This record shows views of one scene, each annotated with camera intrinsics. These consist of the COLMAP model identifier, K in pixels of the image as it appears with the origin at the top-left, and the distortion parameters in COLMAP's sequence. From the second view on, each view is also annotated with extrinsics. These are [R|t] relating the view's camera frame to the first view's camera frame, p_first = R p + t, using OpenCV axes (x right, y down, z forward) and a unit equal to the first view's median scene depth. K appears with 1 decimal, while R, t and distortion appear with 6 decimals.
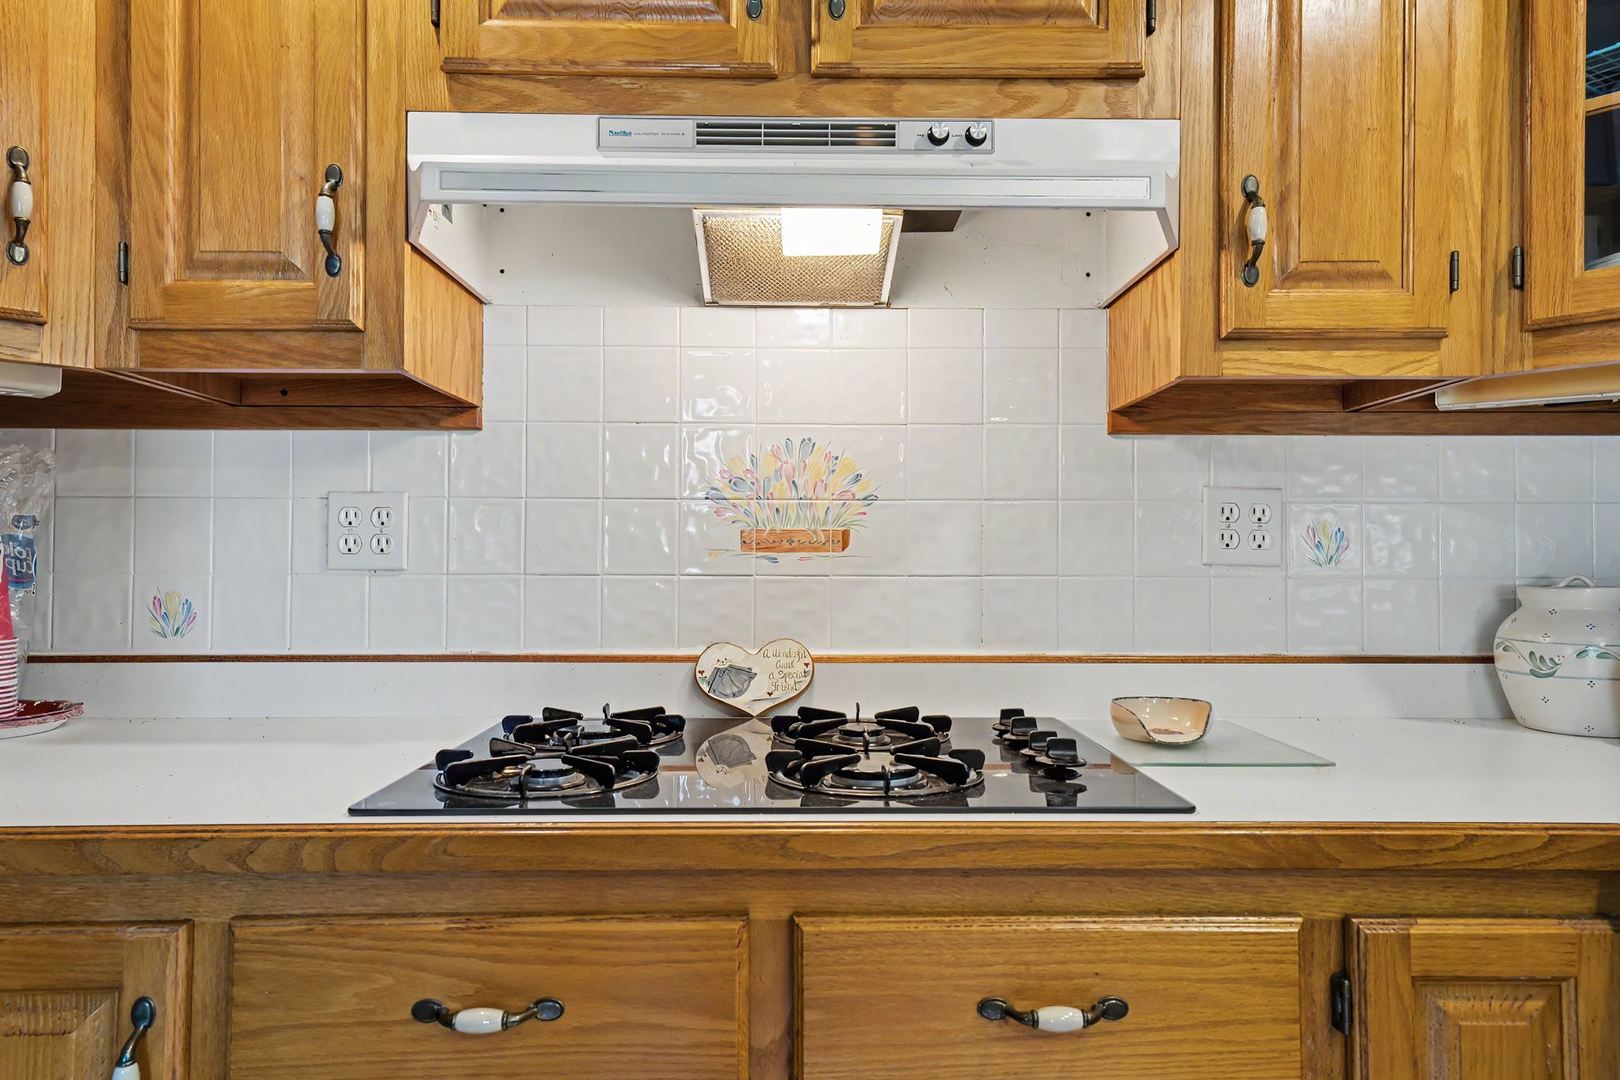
lens RADIAL K [[1063.8, 0, 813.9], [0, 1063.8, 545.5], [0, 0, 1]] dist [0.022111, 0.000315]
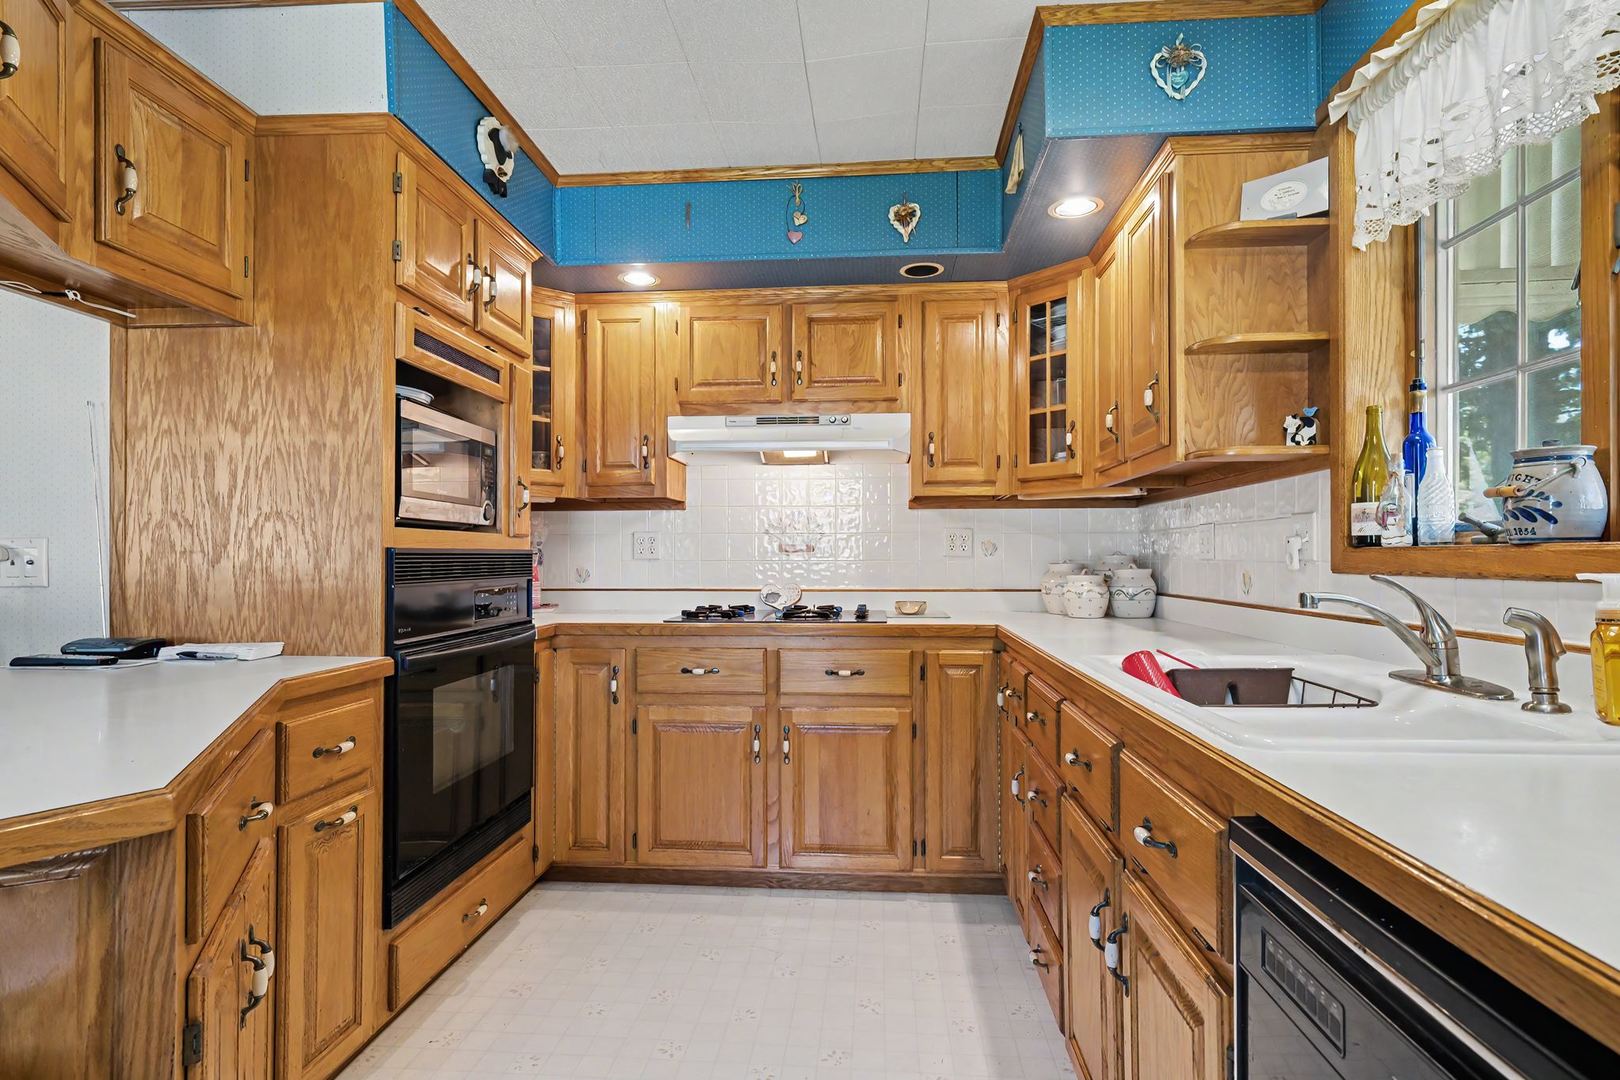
lens RADIAL K [[819.0, 0, 819.2], [0, 819.0, 551.2], [0, 0, 1]] dist [0.001201, 0.001135]
pose [[0.996030, -0.004585, -0.088897, 0.290522], [0.005589, 0.999923, 0.011045, -0.024475], [0.088840, -0.011498, 0.995980, -1.413051]]
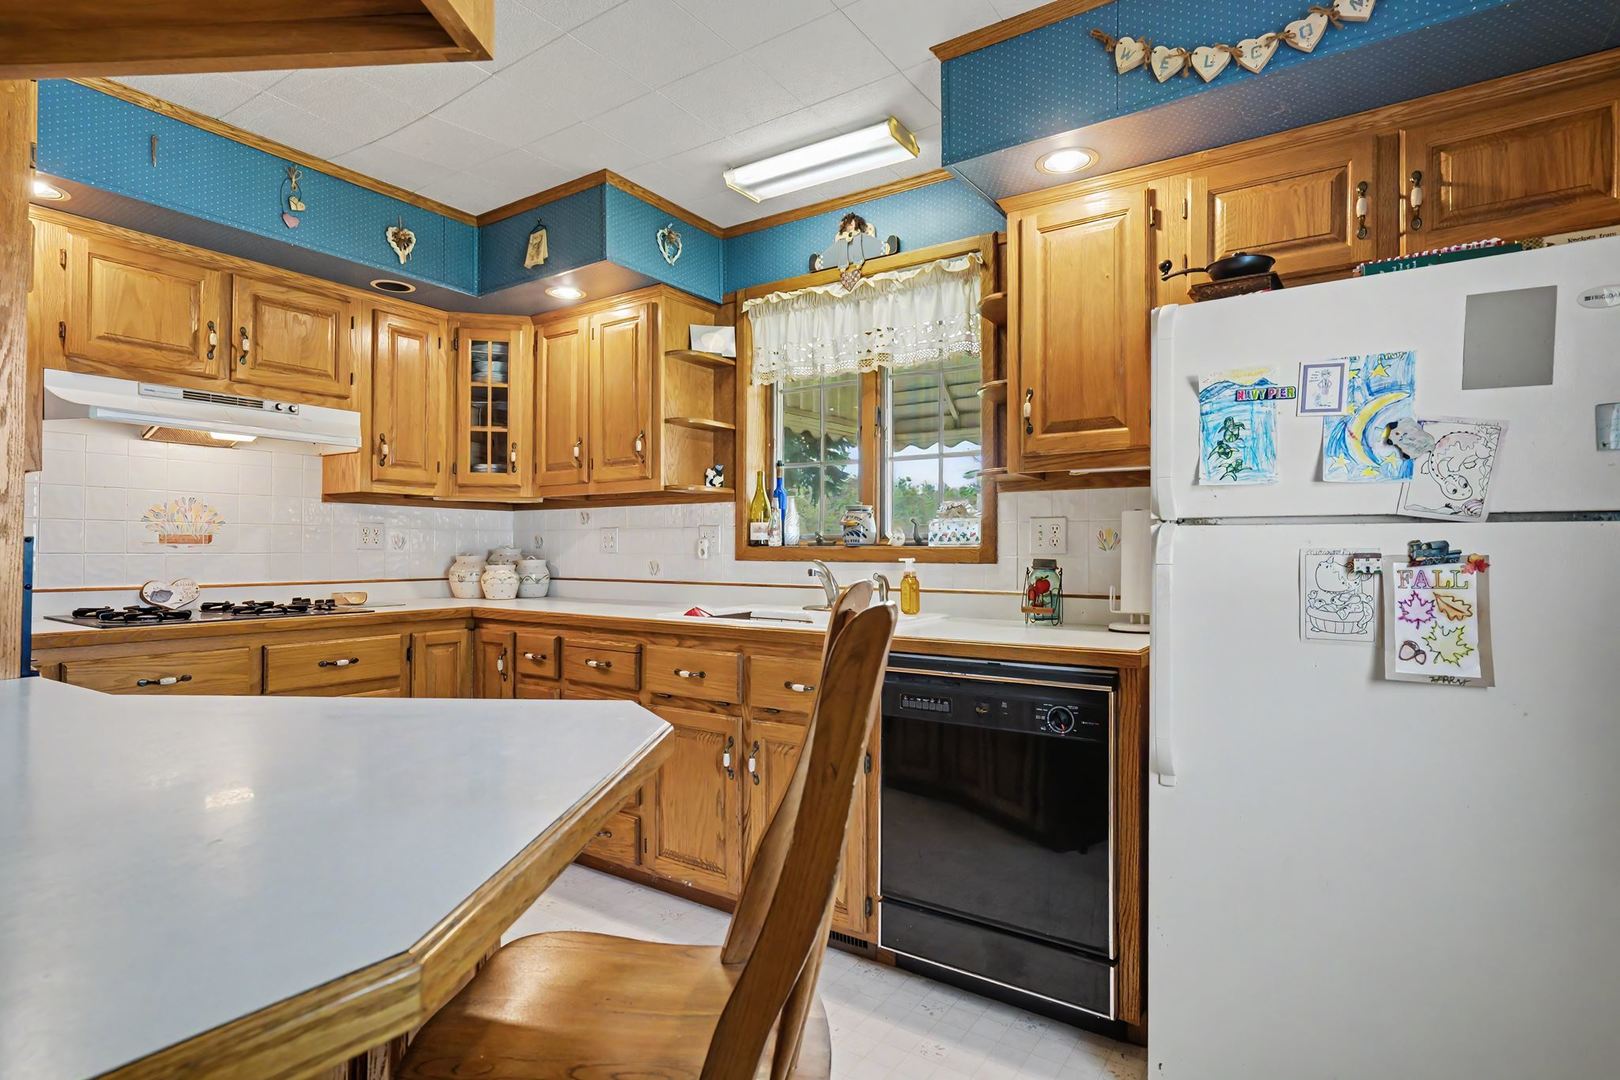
lens RADIAL K [[819.0, 0, 807.0], [0, 819.0, 543.6], [0, 0, 1]] dist [0.001201, 0.001135]
pose [[0.577461, 0.006806, 0.816390, -0.914930], [-0.016361, 0.999861, 0.003236, -0.030073], [-0.816254, -0.015226, 0.577492, -1.570730]]
